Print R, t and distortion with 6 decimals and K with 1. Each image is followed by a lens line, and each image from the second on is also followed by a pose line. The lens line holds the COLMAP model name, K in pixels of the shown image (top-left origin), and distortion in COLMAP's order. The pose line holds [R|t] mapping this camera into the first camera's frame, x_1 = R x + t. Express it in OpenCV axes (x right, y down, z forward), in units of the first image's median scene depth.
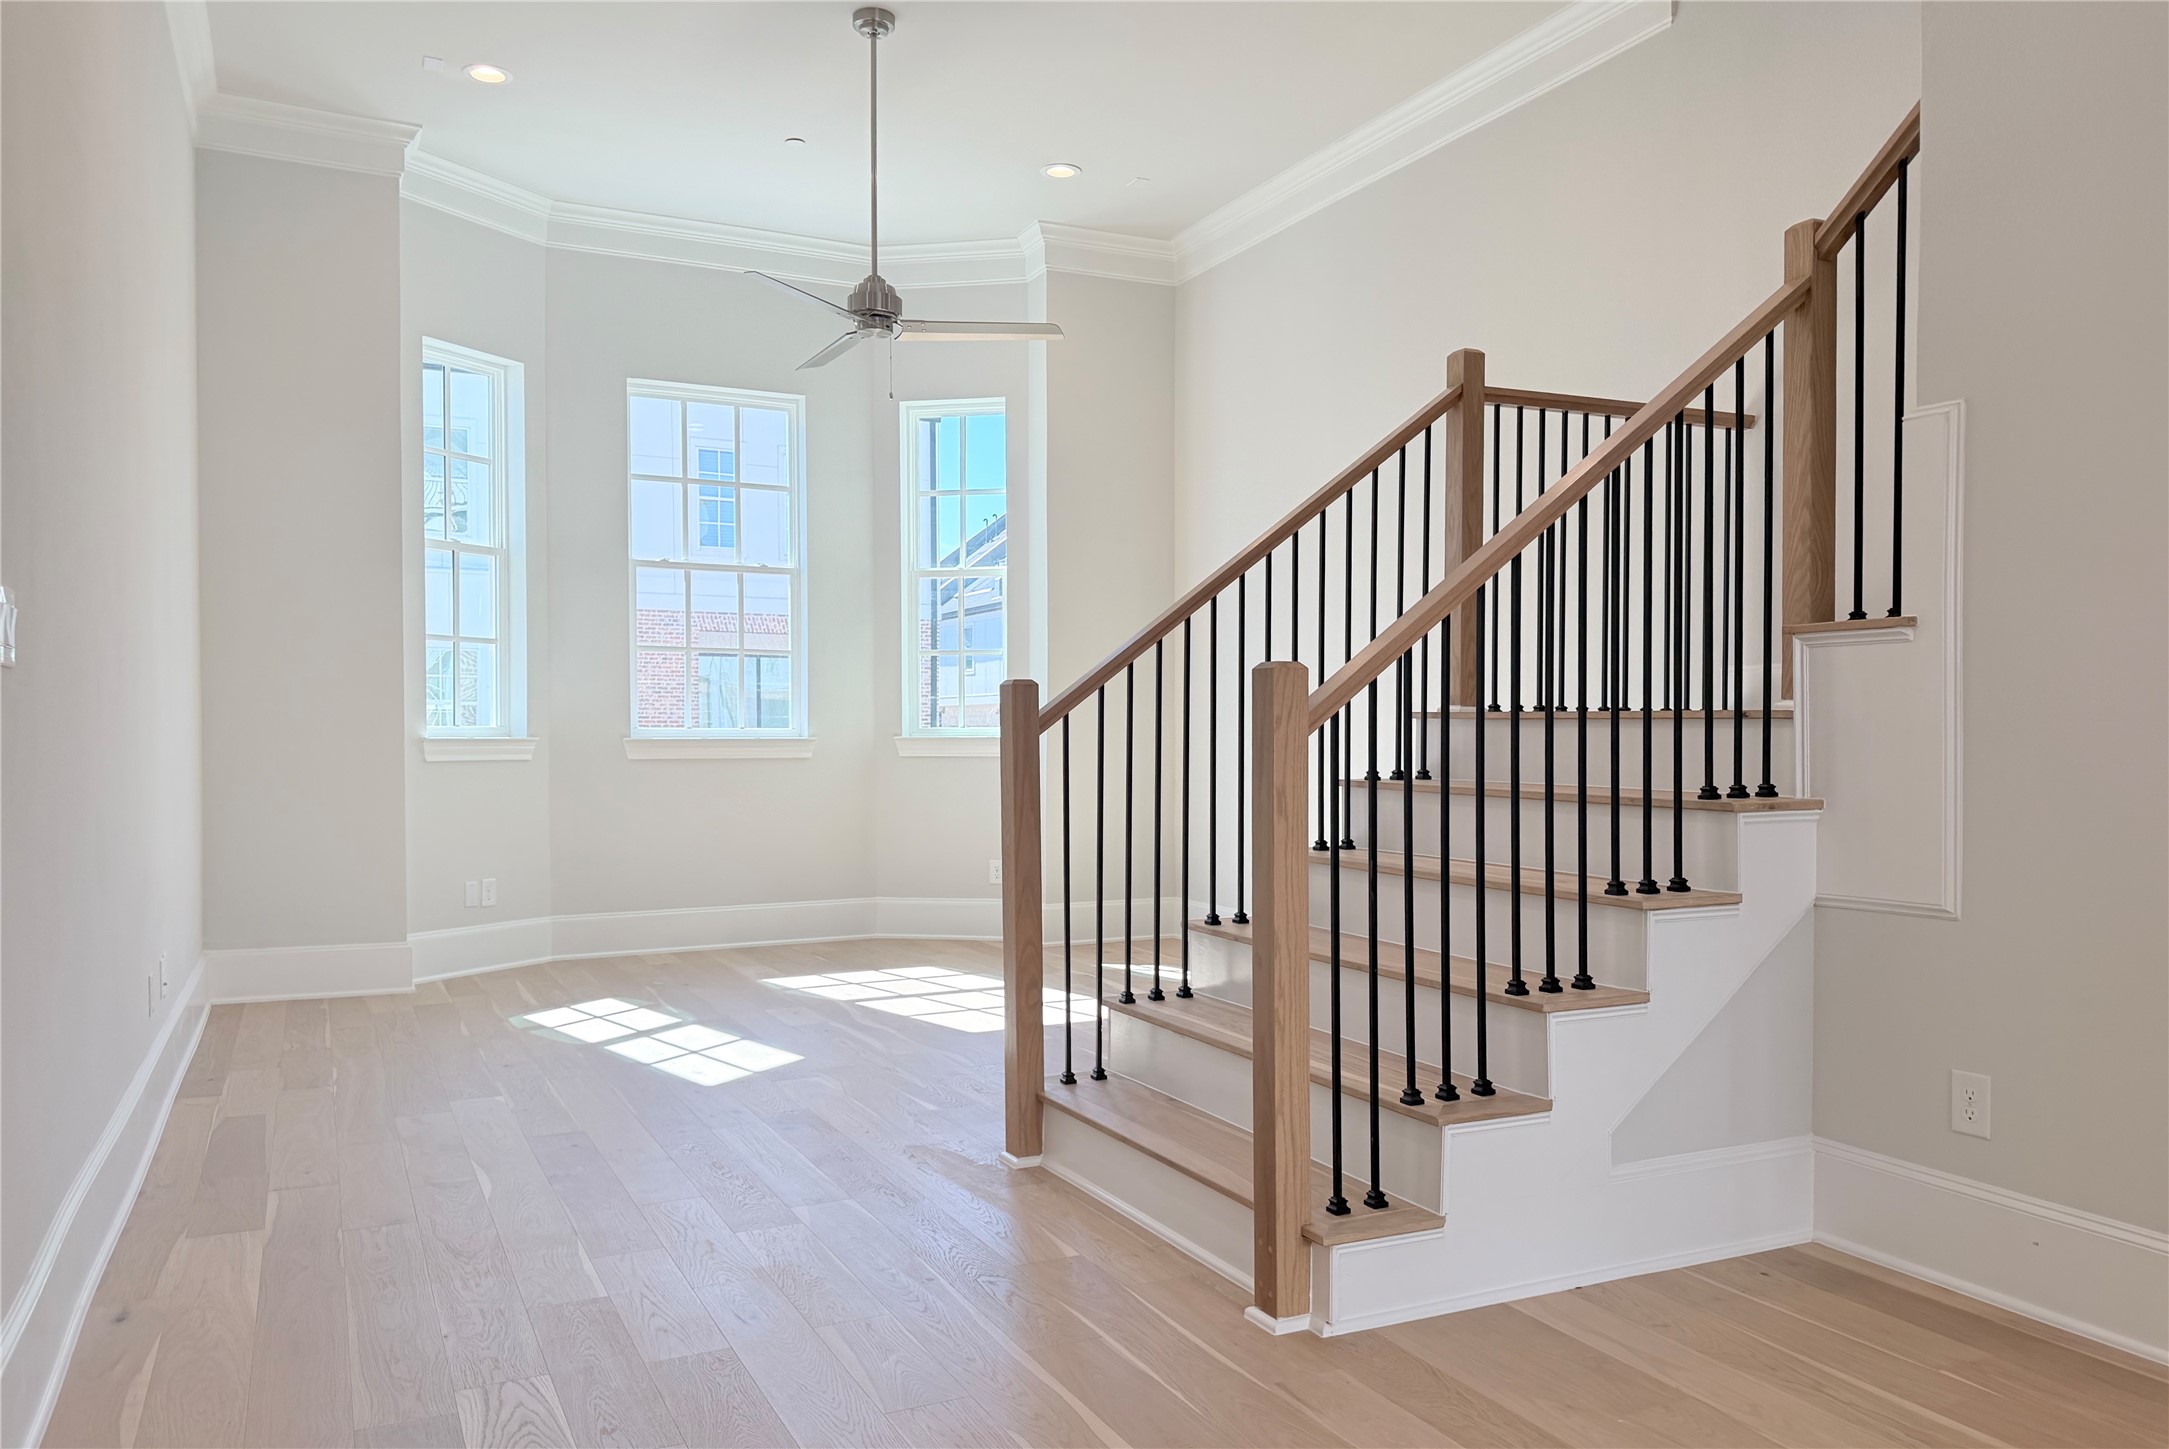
lens RADIAL K [[1627.5, 0, 1083.3], [0, 1627.5, 779.2], [0, 0, 1]] dist [0.056754, -0.067439]
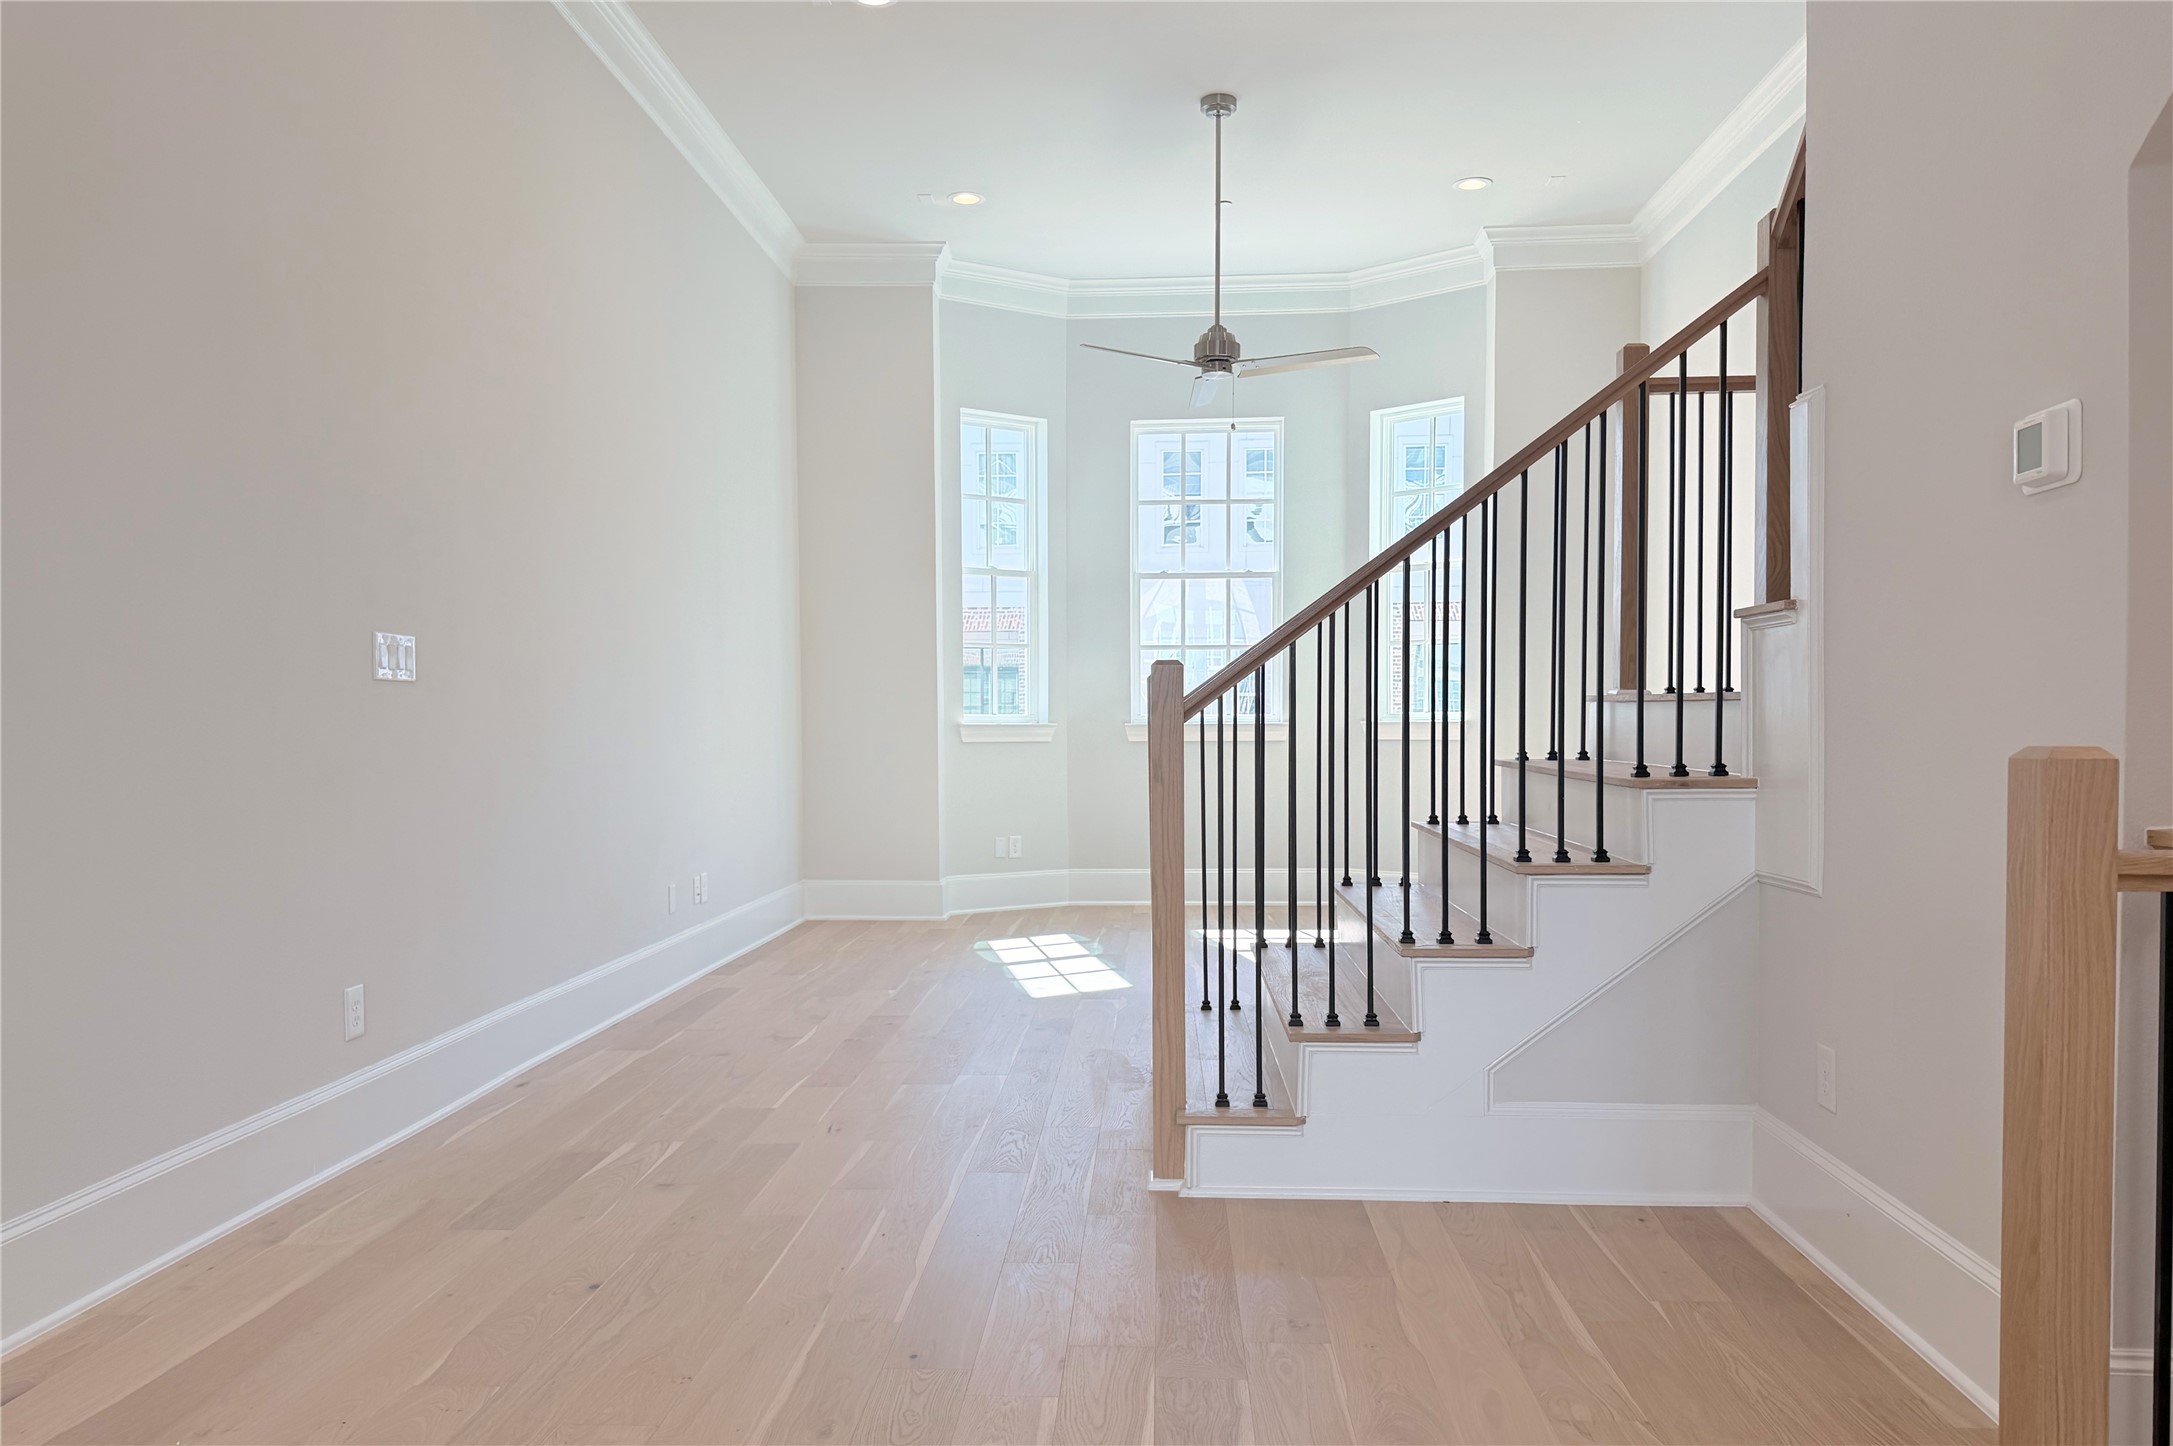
lens RADIAL K [[1587.3, 0, 1041.7], [0, 1587.3, 788.5], [0, 0, 1]] dist [0.149849, -0.242757]
pose [[0.868822, 0.017467, -0.494816, 0.377359], [-0.009755, 0.999787, 0.018164, 0.003001], [0.495028, -0.010954, 0.868808, -0.068104]]
